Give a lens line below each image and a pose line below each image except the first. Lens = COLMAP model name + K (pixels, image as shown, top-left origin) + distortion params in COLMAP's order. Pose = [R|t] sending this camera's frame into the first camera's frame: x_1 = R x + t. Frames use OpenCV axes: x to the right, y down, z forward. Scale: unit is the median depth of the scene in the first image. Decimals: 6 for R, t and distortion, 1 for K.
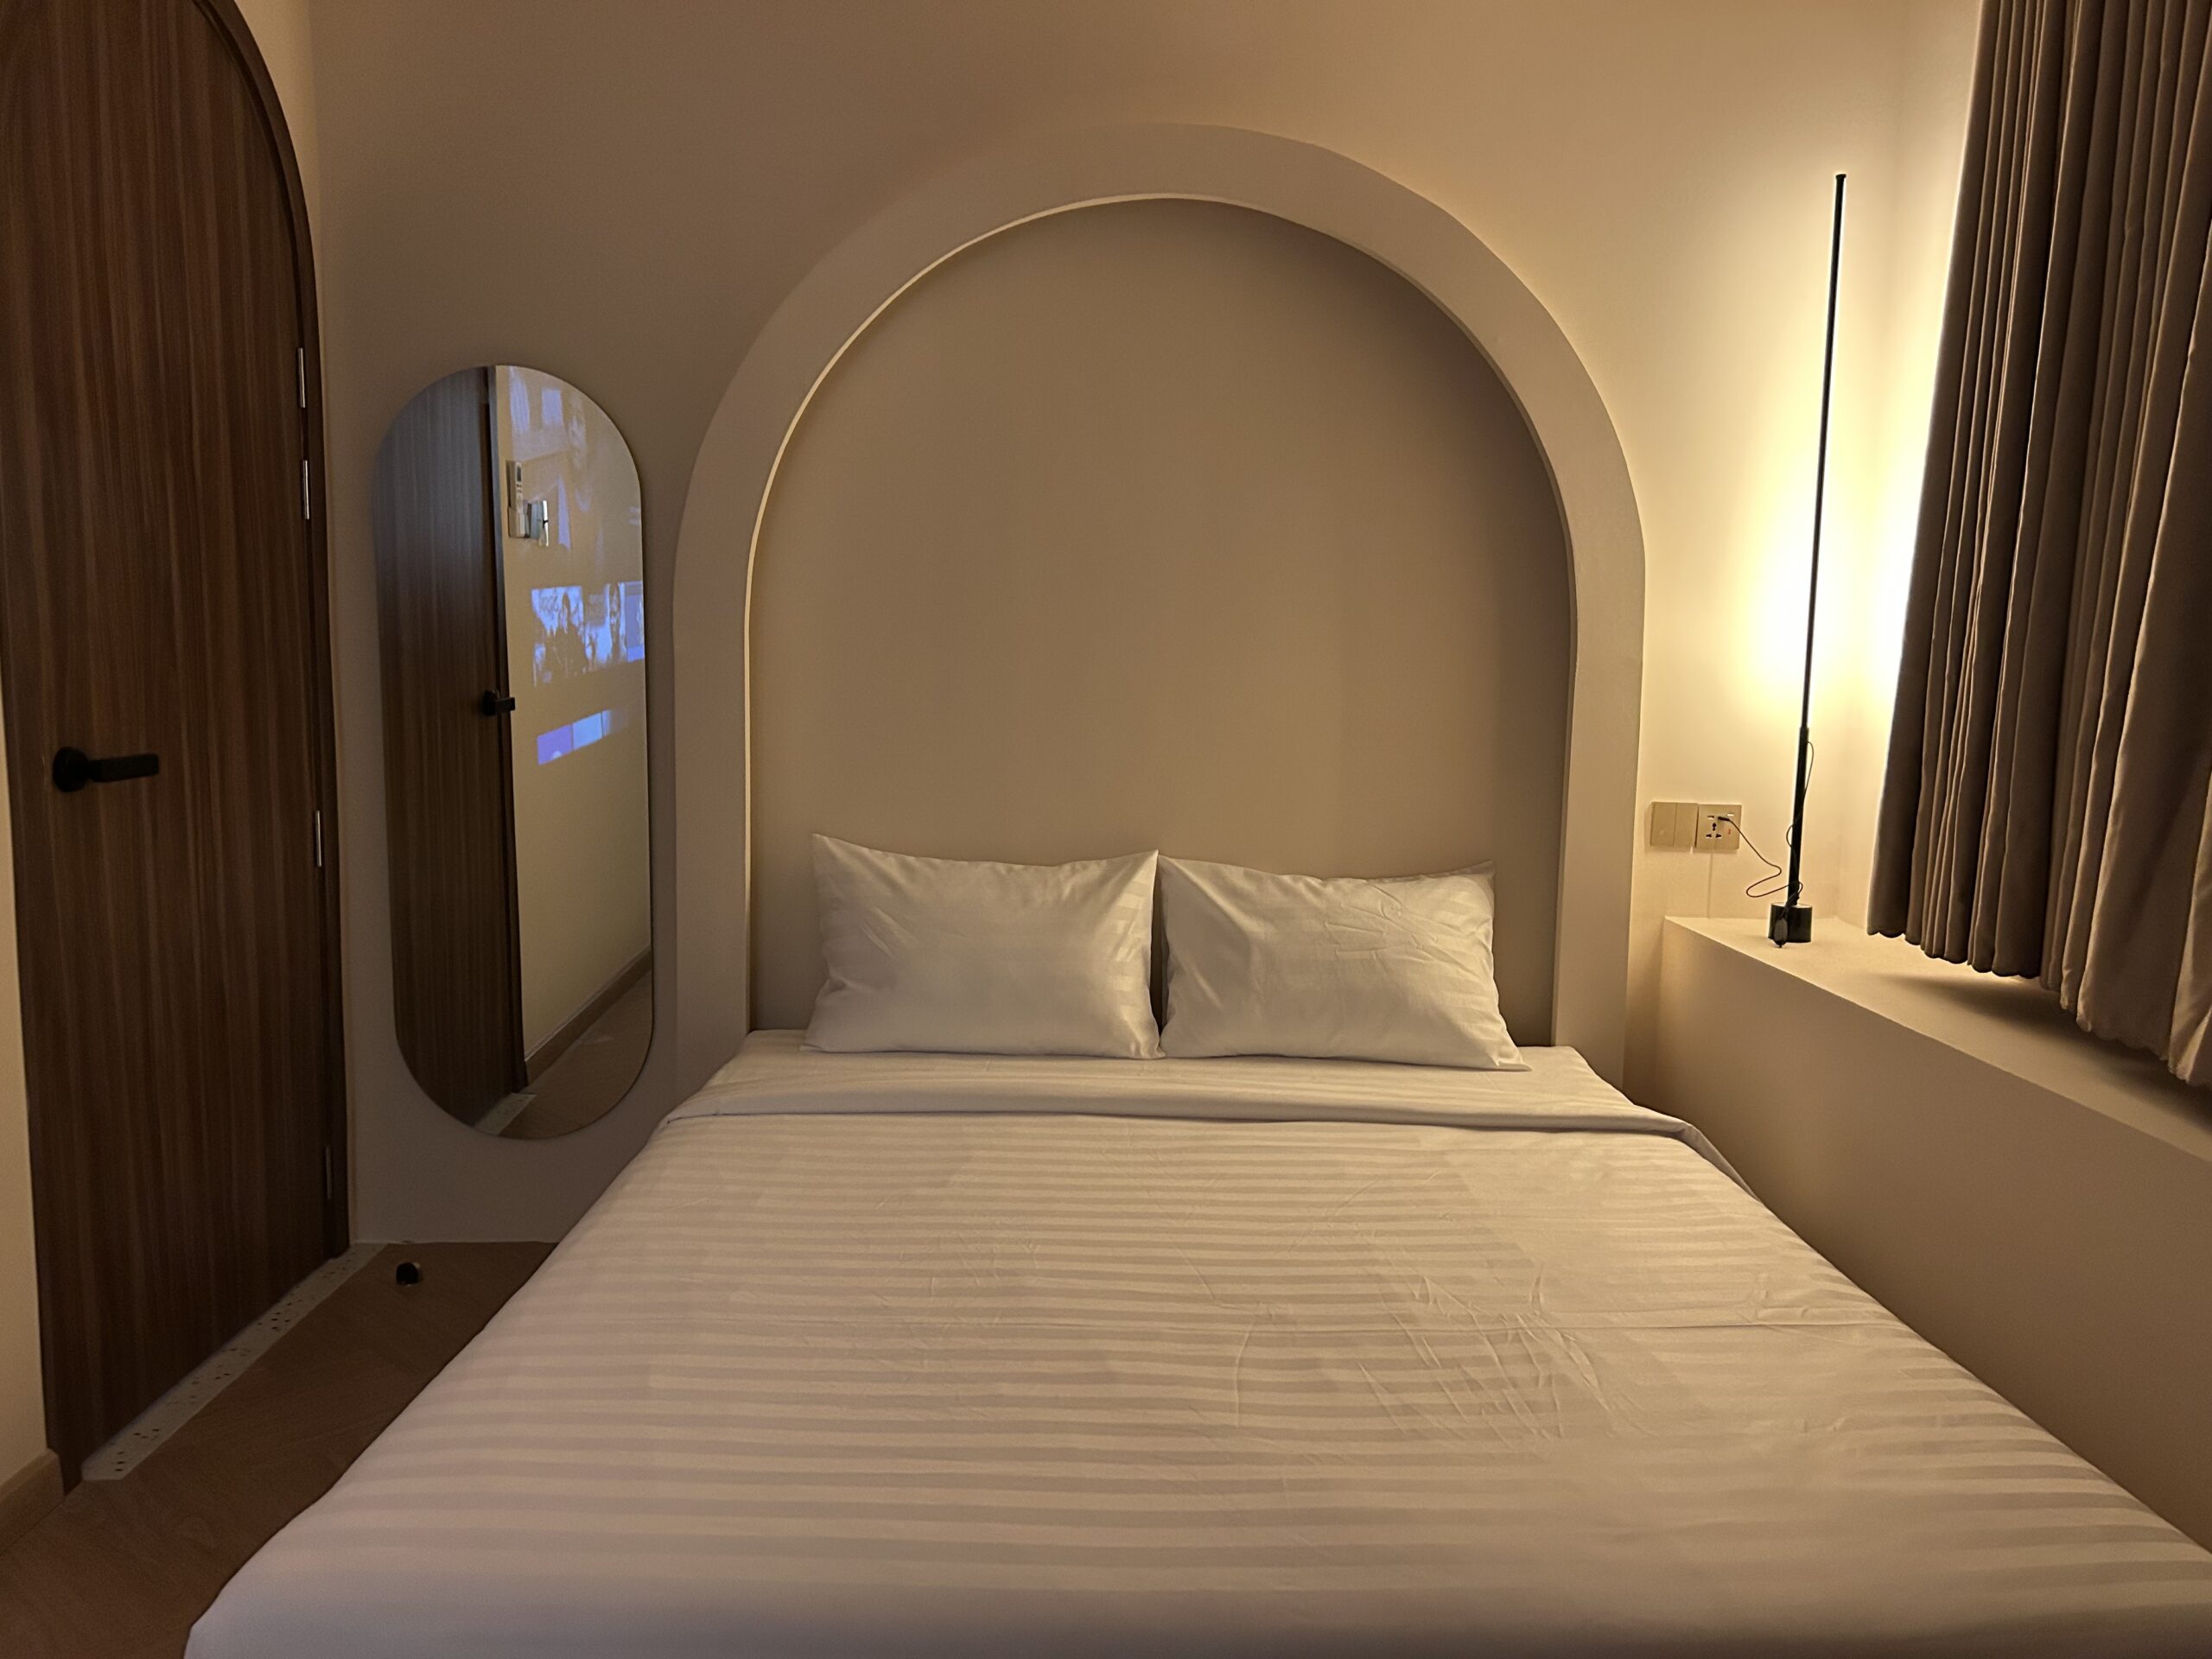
lens RADIAL K [[1665.2, 0, 1091.7], [0, 1665.2, 818.4], [0, 0, 1]] dist [0.099381, -0.171619]
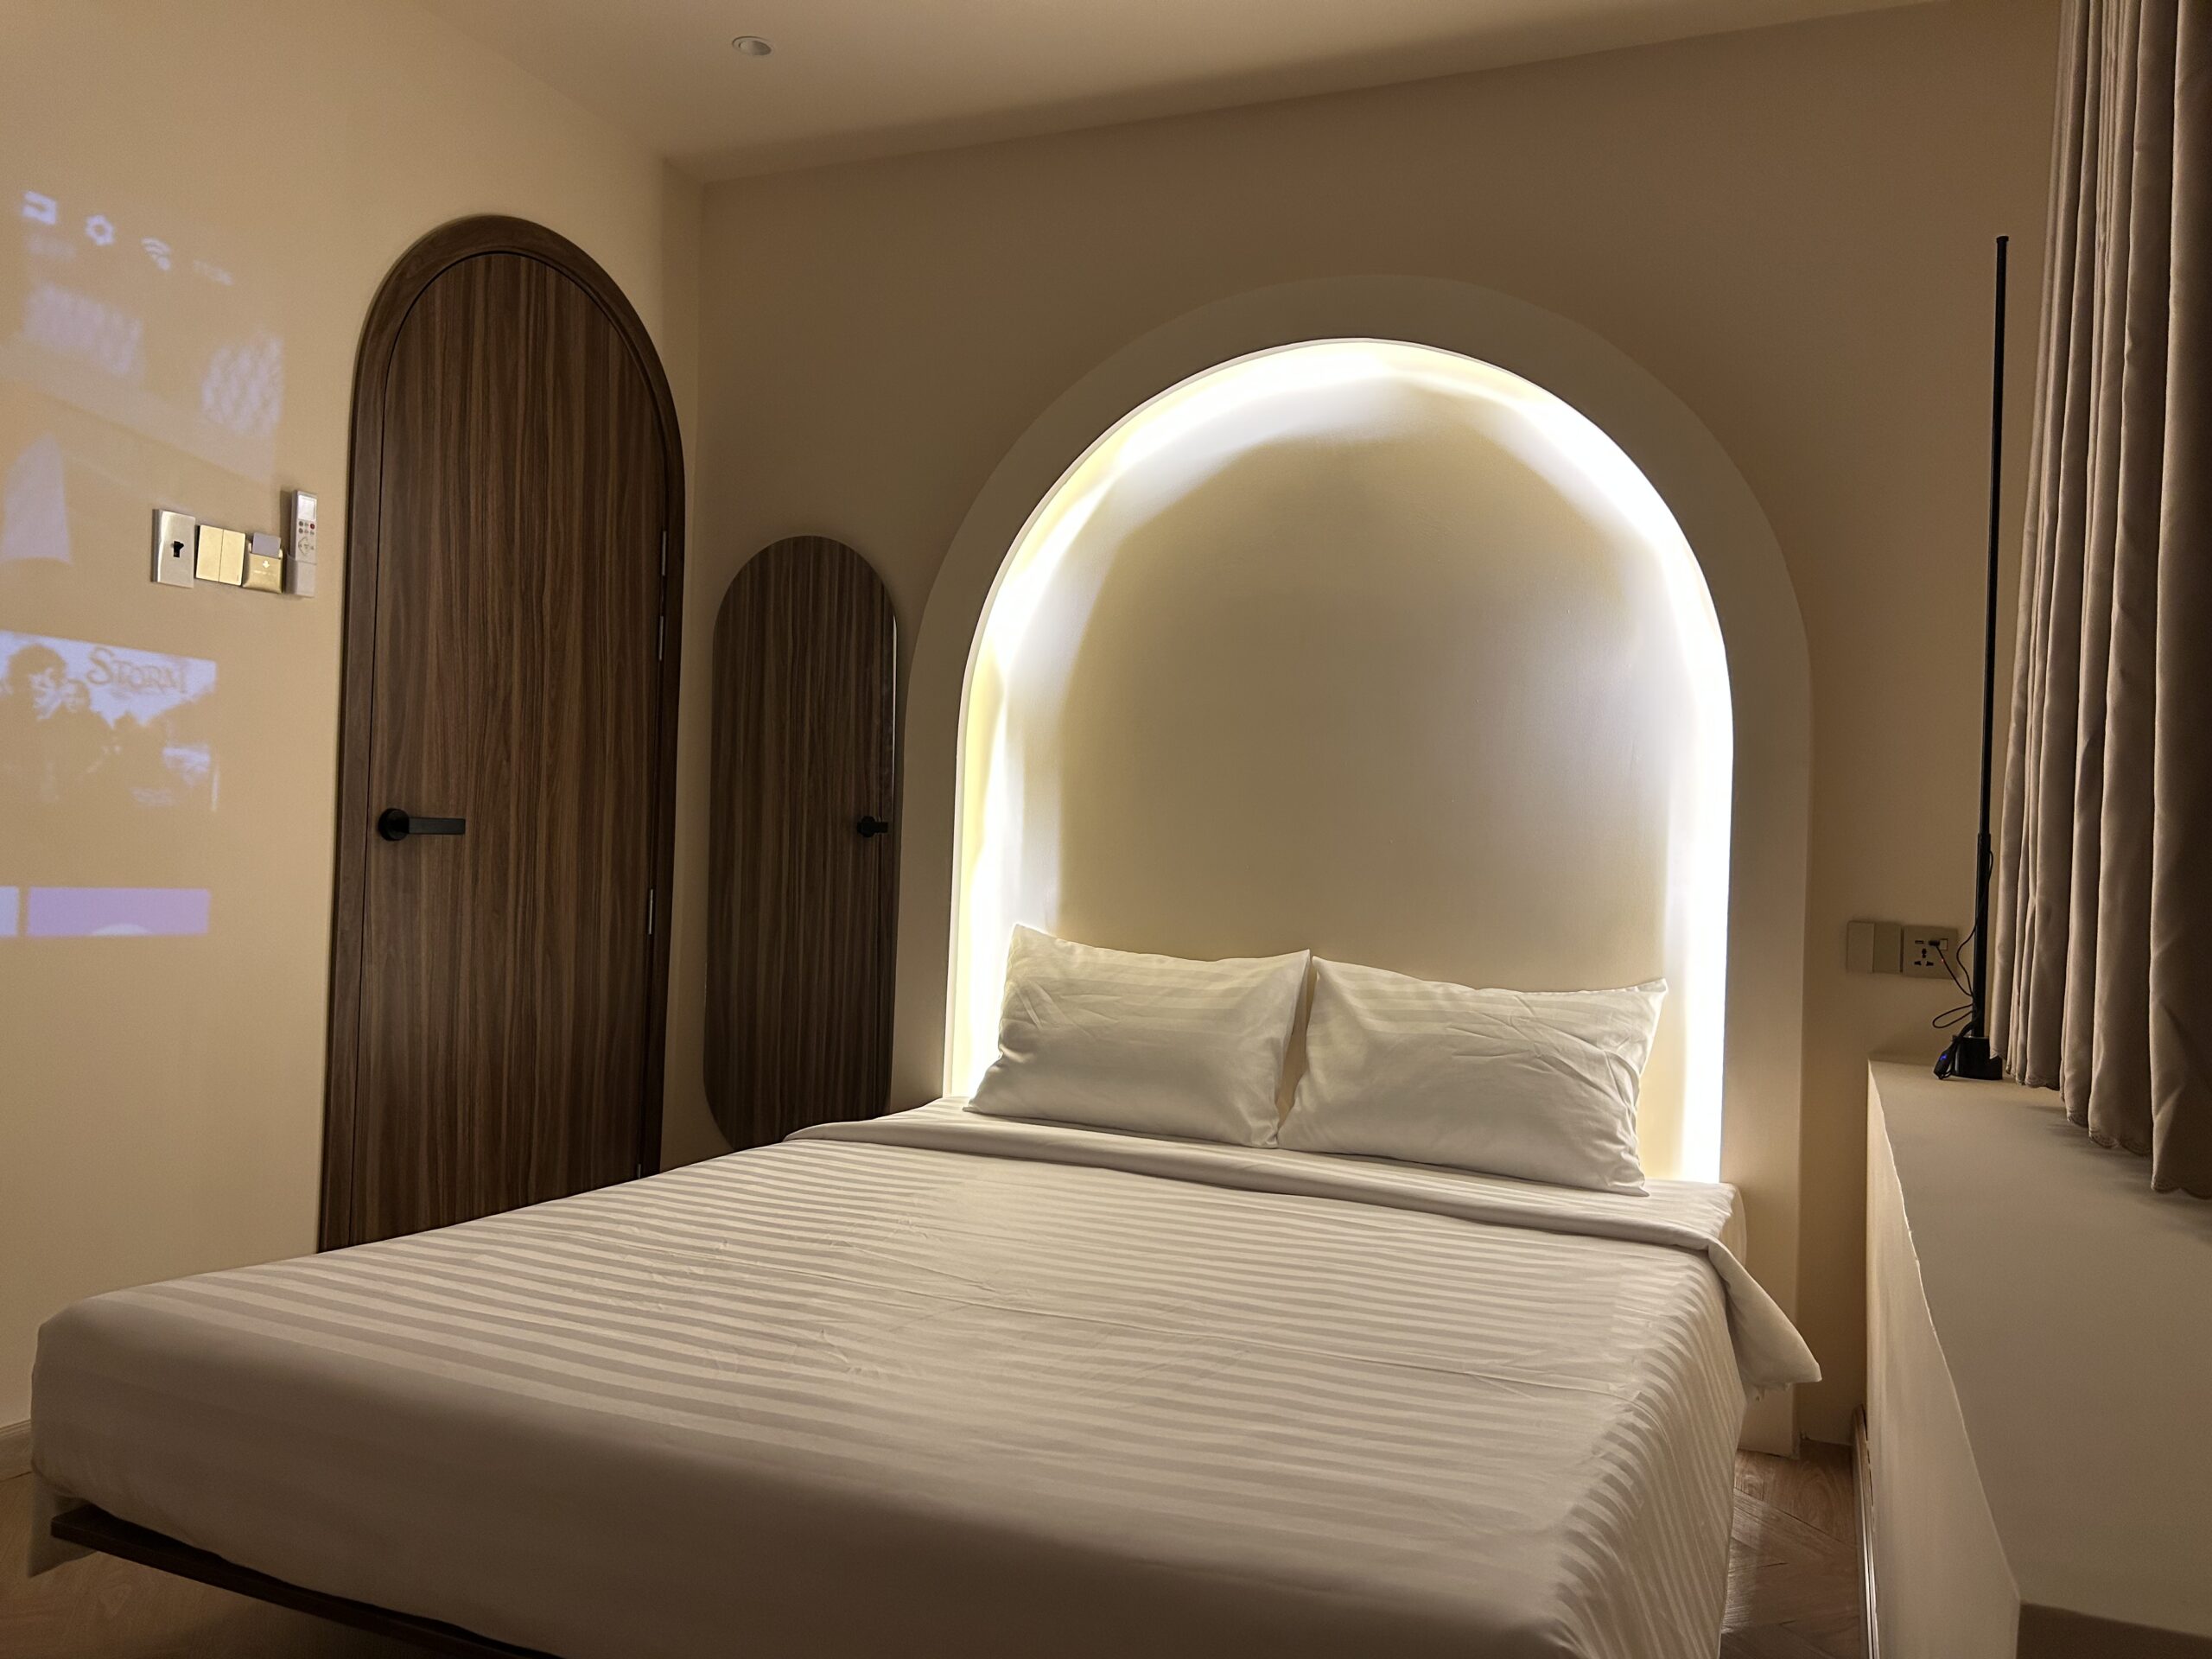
lens RADIAL K [[1665.2, 0, 1091.7], [0, 1665.2, 818.4], [0, 0, 1]] dist [0.099381, -0.171619]
pose [[0.904879, 0.006253, -0.425622, 0.432673], [-0.061537, 0.991310, -0.116264, 0.079864], [0.421196, 0.131397, 0.897401, 0.011478]]
